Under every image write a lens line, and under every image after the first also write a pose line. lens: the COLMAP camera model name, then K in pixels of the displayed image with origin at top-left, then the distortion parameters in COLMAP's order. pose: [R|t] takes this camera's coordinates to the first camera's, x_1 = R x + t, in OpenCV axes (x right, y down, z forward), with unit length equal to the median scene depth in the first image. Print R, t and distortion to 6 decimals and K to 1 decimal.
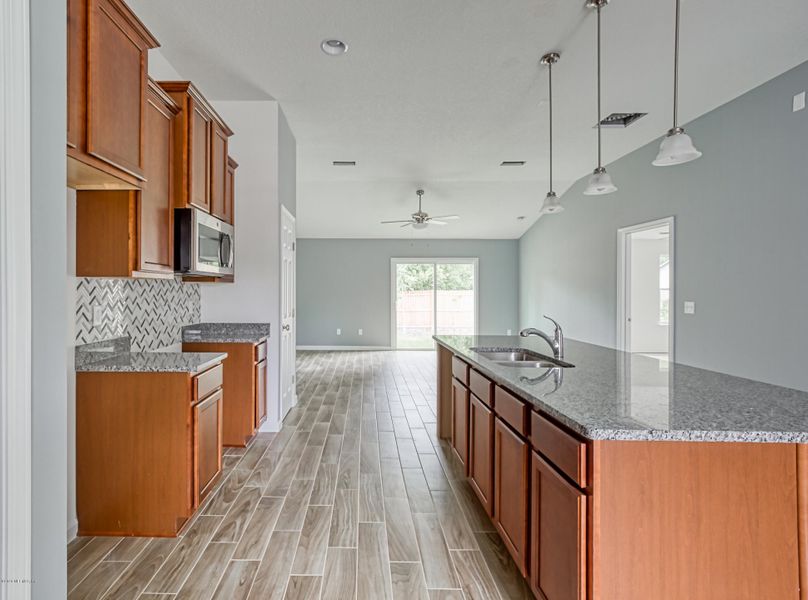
lens RADIAL K [[407.3, 0, 360.5], [0, 407.3, 291.2], [0, 0, 1]] dist [-0.003696, 0.004378]
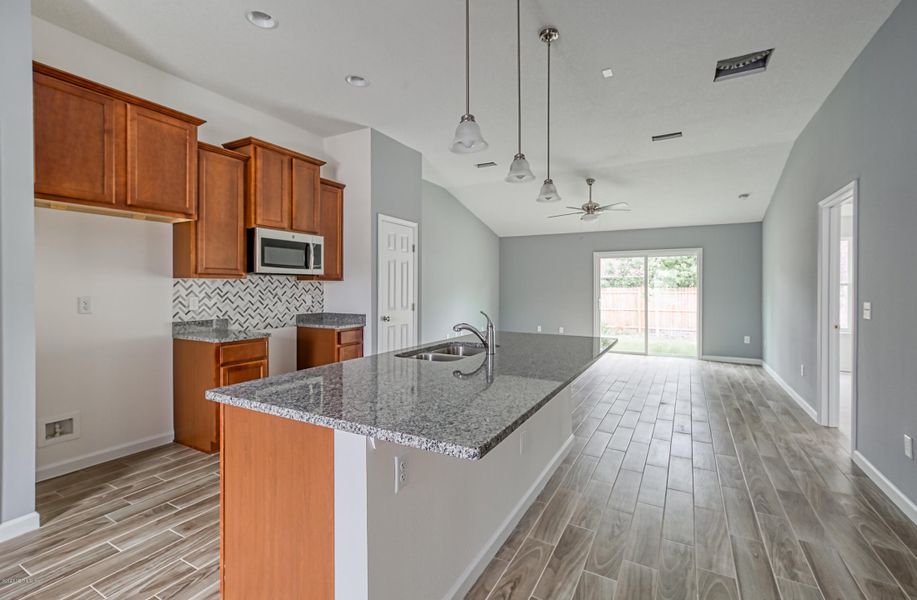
lens RADIAL K [[410.1, 0, 461.8], [0, 410.1, 290.2], [0, 0, 1]] dist [-0.003398, 0.002667]
pose [[0.881686, 0.000505, -0.471836, 0.741479], [0.001230, 0.999994, 0.003369, 0.004568], [0.471834, -0.003550, 0.881680, 0.087046]]
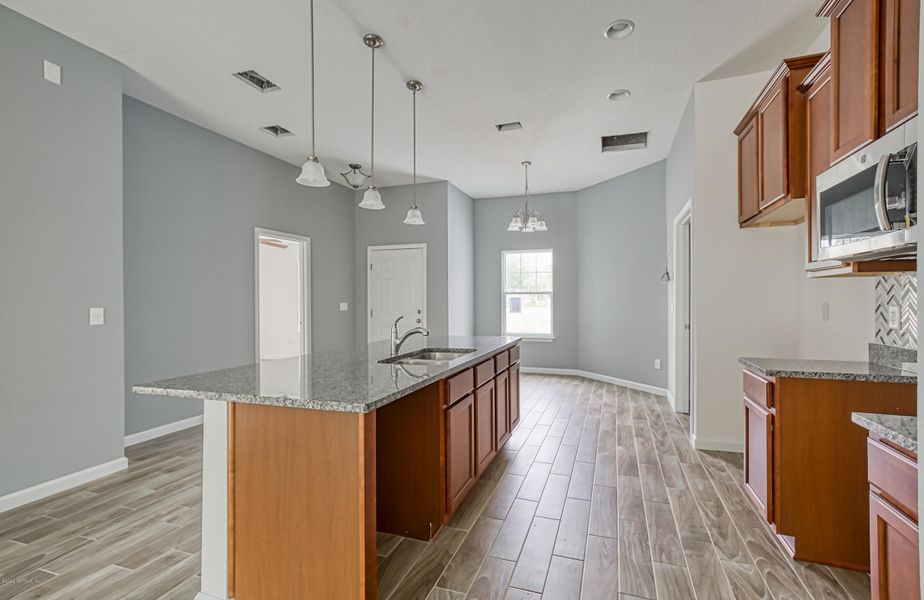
lens RADIAL K [[403.4, 0, 478.9], [0, 403.4, 299.8], [0, 0, 1]] dist [-0.010563, 0.002592]
pose [[-0.951076, 0.001093, 0.308956, -0.039910], [0.001840, 0.999996, 0.002126, 0.014137], [-0.308952, 0.002590, -0.951074, 1.609562]]
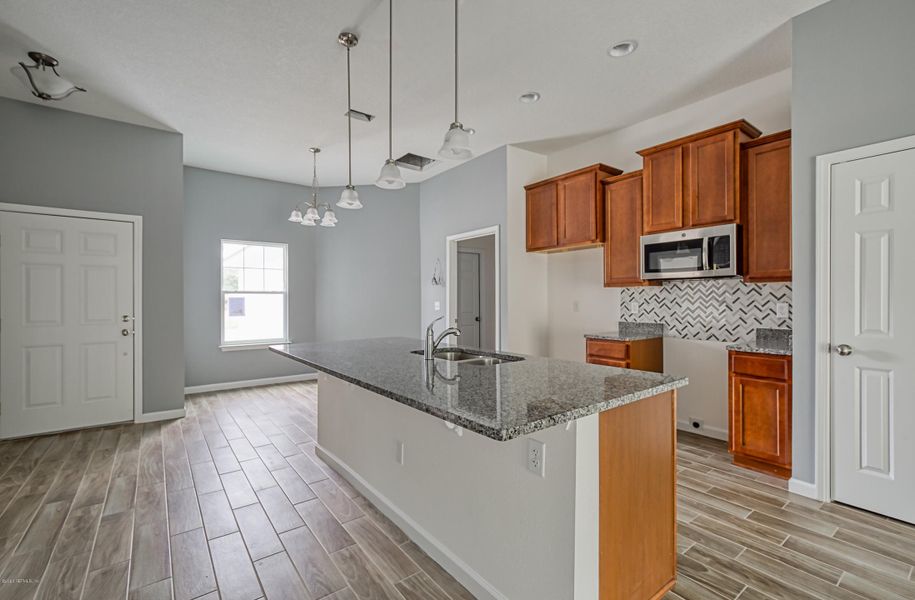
lens RADIAL K [[409.2, 0, 456.3], [0, 409.2, 302.6], [0, 0, 1]] dist [-0.003398, 0.002667]
pose [[-0.792418, 0.005063, -0.609958, 0.850270], [0.001032, 0.999975, 0.006960, 0.017416], [0.609978, 0.004886, -0.792403, 1.499739]]
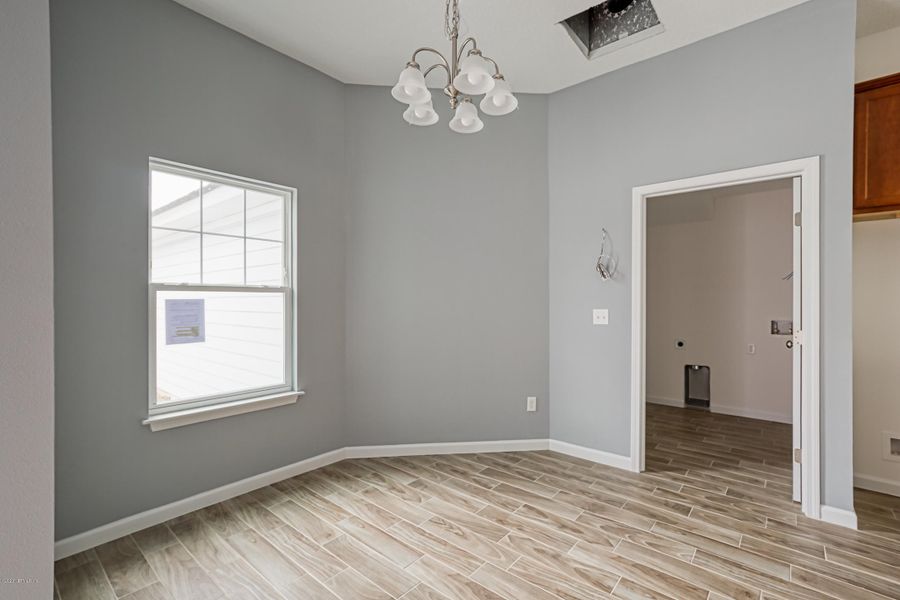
lens RADIAL K [[407.1, 0, 447.9], [0, 407.1, 303.8], [0, 0, 1]] dist [-0.005547, 0.003450]
pose [[-0.634192, 0.004685, -0.773161, 0.793534], [-0.003895, 0.999950, 0.009254, 0.005136], [0.773165, 0.008881, -0.634142, 0.251754]]
